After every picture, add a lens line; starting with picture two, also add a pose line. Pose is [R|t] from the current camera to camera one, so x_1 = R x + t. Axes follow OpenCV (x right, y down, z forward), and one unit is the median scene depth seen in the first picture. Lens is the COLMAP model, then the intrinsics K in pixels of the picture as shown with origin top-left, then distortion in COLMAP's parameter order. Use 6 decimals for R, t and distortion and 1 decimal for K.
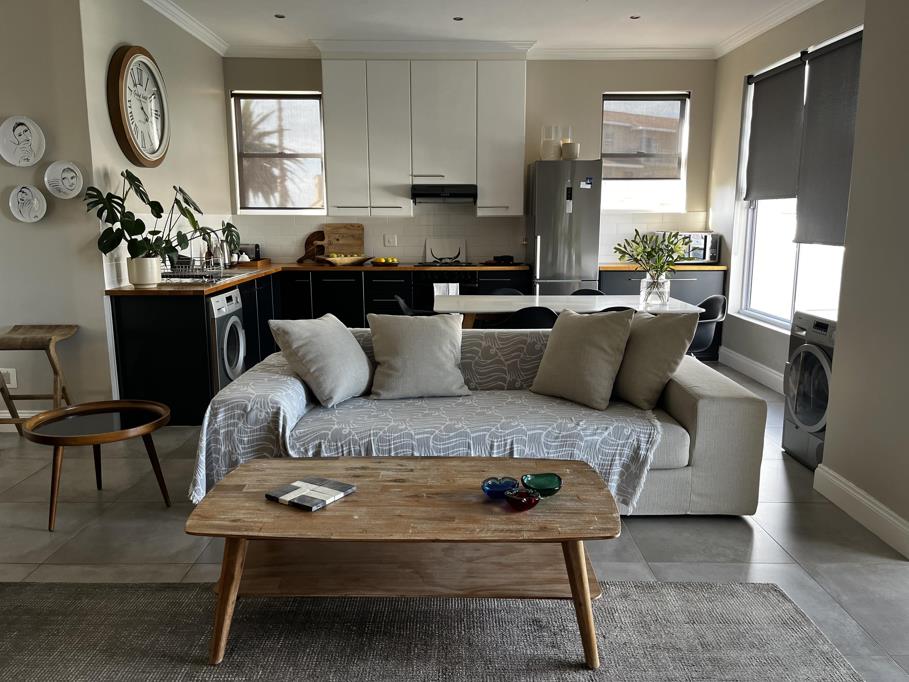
lens RADIAL K [[694.5, 0, 454.5], [0, 694.5, 341.0], [0, 0, 1]] dist [0.062912, -0.090100]
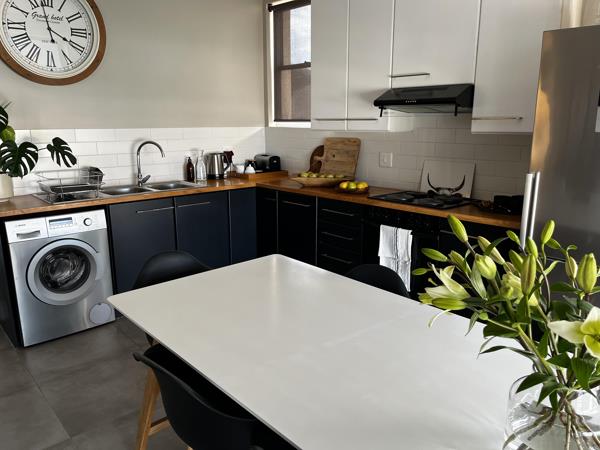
lens RADIAL K [[458.4, 0, 300.0], [0, 458.4, 225.0], [0, 0, 1]] dist [0.062912, -0.090100]
pose [[0.672285, 0.164675, -0.721744, 0.255152], [-0.126596, 0.986158, 0.107084, -0.120701], [0.729387, 0.019379, 0.683826, 0.591799]]
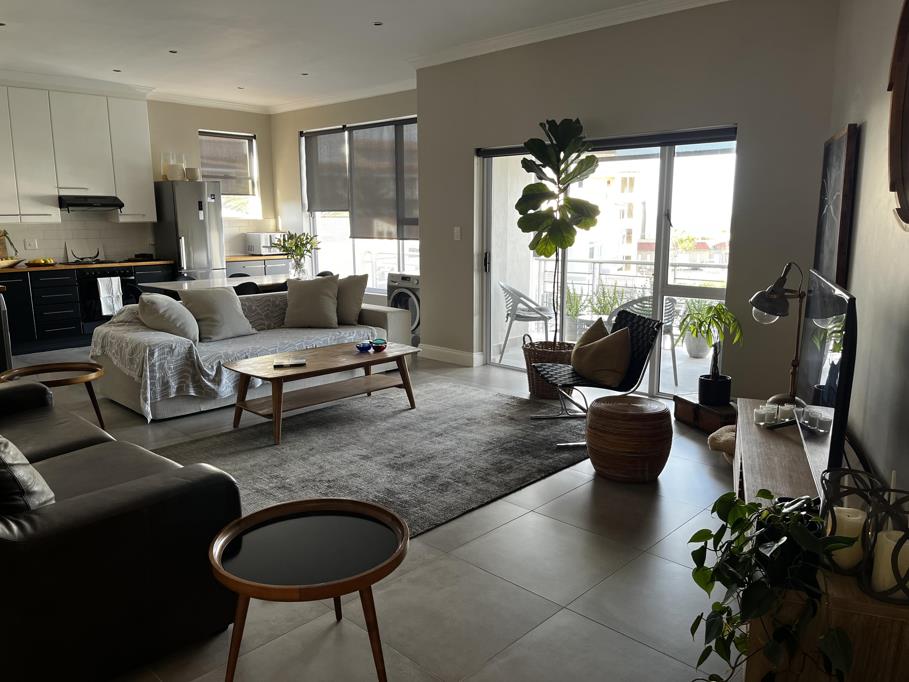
lens RADIAL K [[694.5, 0, 454.5], [0, 694.5, 341.0], [0, 0, 1]] dist [0.062912, -0.090100]
pose [[0.692591, -0.128570, 0.709780, -0.465897], [0.128761, 0.990219, 0.053727, 0.037803], [-0.709745, 0.054181, 0.702372, -0.276931]]
